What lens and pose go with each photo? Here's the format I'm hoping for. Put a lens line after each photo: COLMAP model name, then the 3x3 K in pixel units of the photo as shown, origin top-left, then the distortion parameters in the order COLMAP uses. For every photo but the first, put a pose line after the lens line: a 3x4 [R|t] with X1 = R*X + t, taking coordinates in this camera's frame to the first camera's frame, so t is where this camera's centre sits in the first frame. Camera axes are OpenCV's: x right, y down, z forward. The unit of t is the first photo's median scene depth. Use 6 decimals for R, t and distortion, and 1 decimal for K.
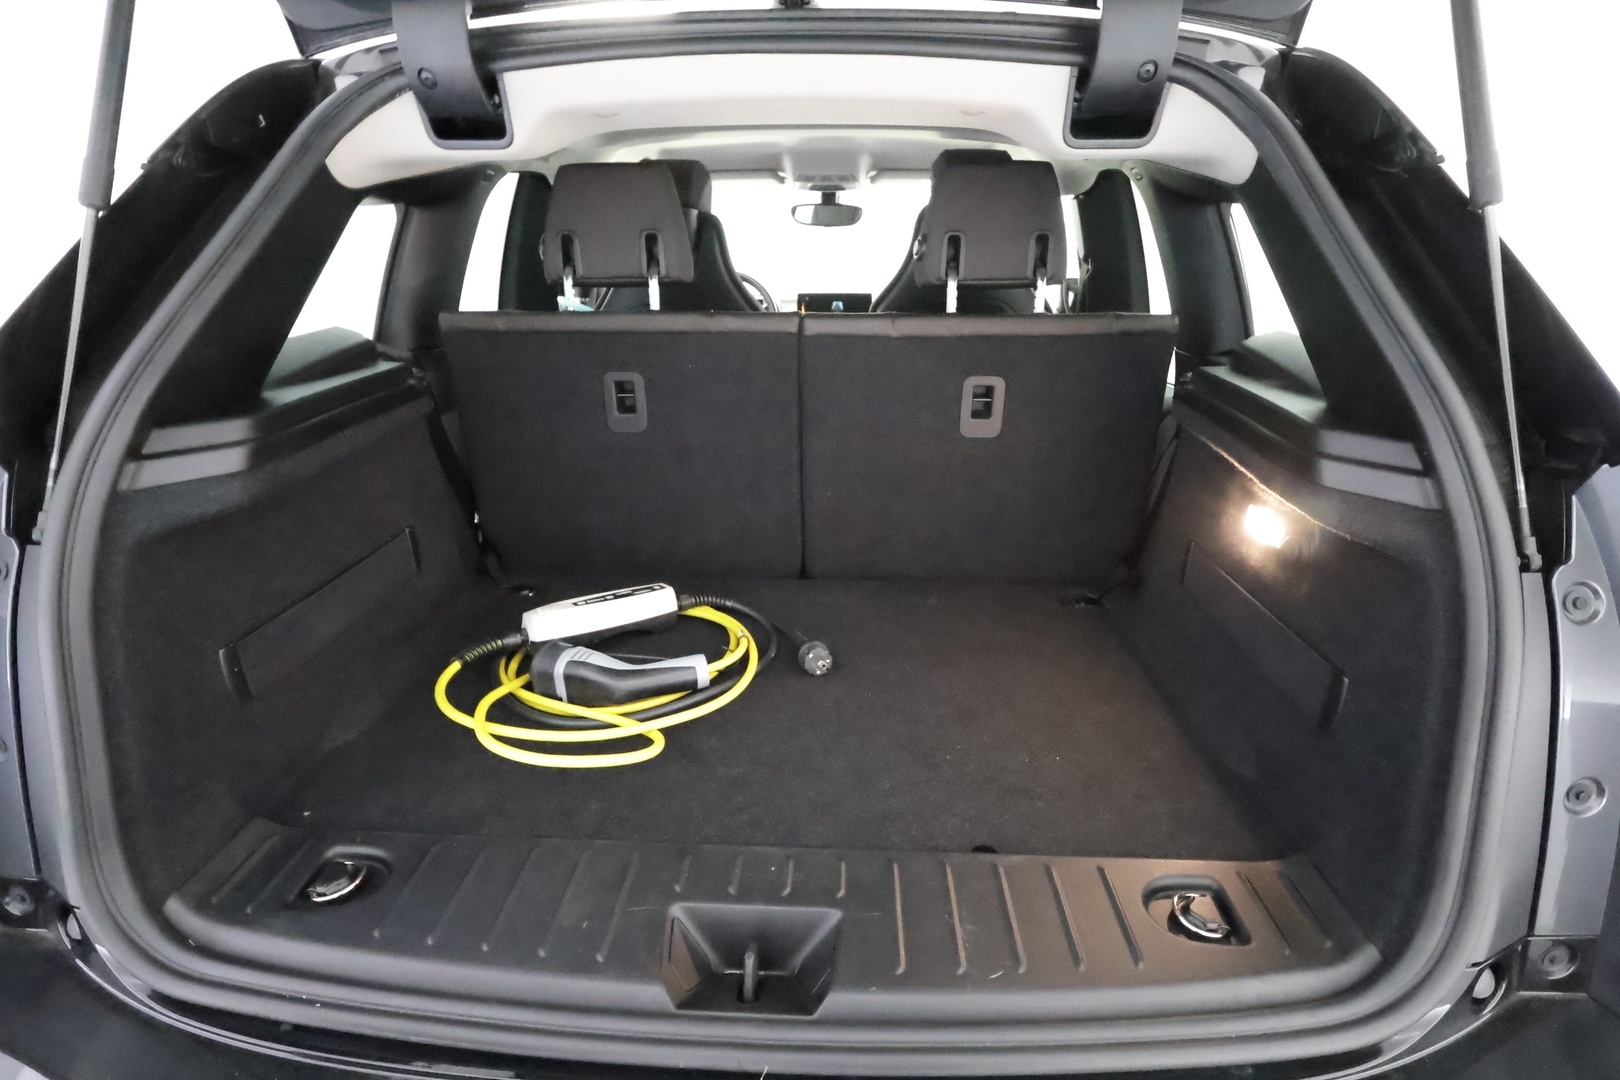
lens RADIAL K [[742.9, 0, 810.0], [0, 742.9, 540.0], [0, 0, 1]] dist [-0.008460, -0.000296]
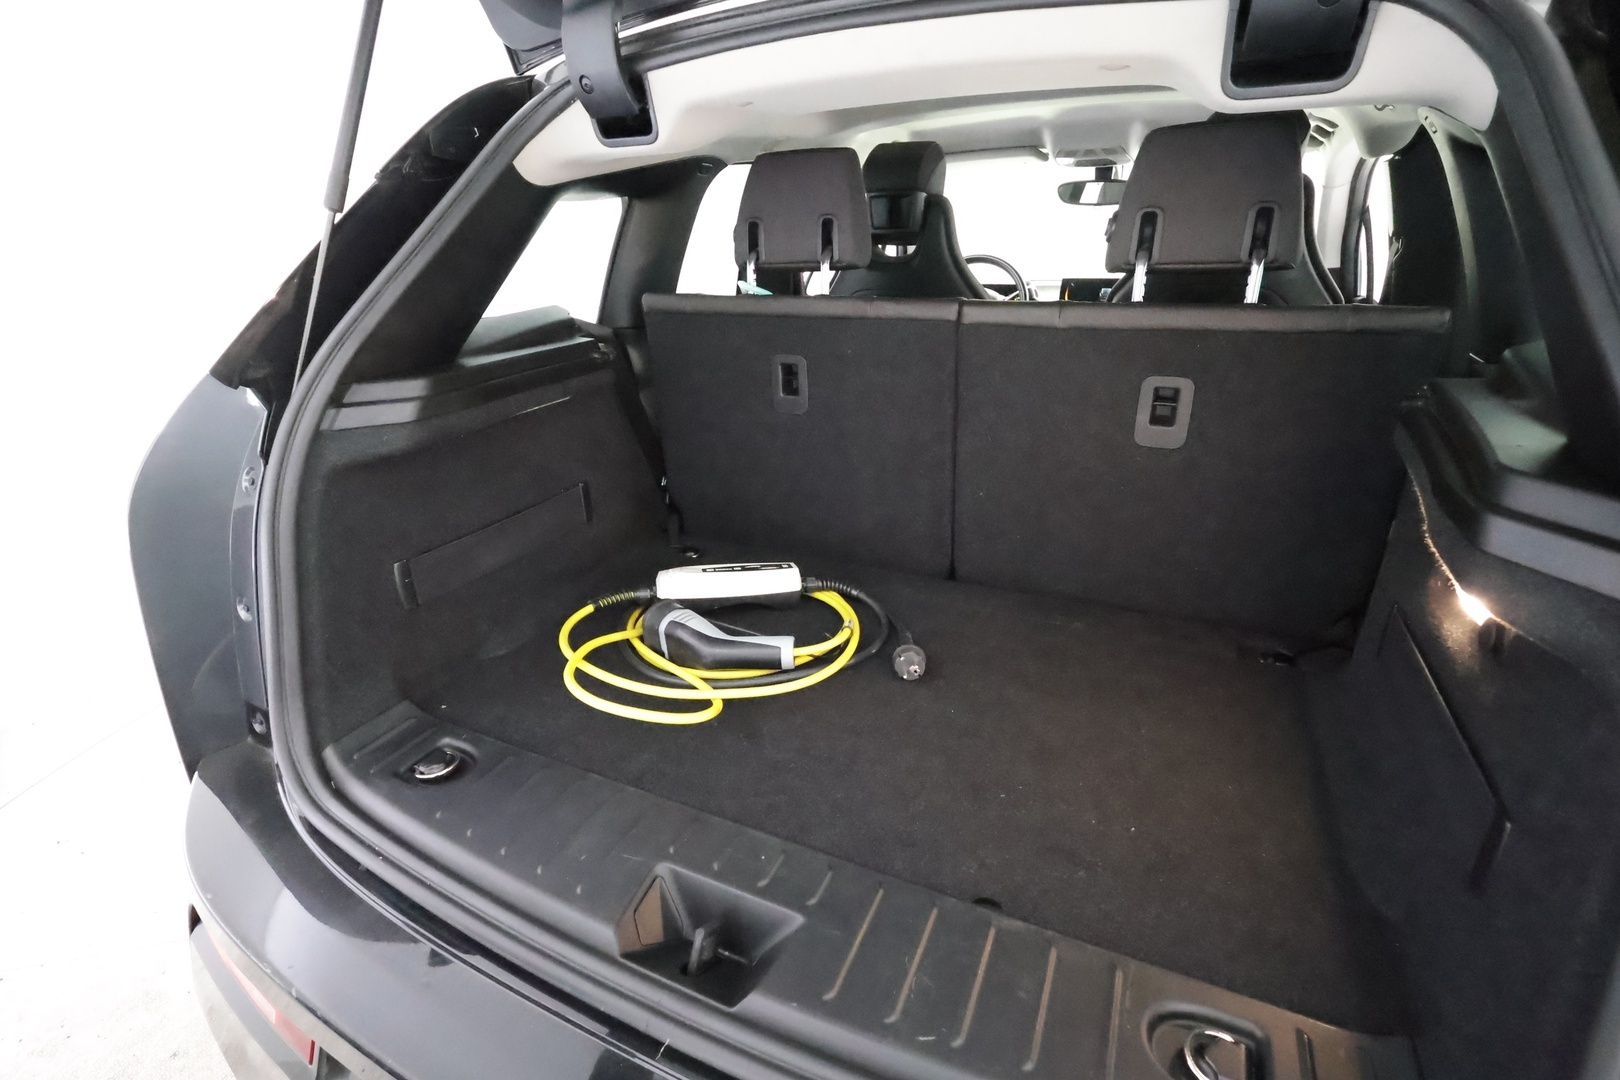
lens RADIAL K [[742.9, 0, 810.0], [0, 742.9, 540.0], [0, 0, 1]] dist [-0.008460, -0.000296]
pose [[0.923999, 0.129469, -0.359810, 0.225471], [-0.122895, 0.991564, 0.041193, -0.021537], [0.362108, 0.006157, 0.932116, 0.063495]]
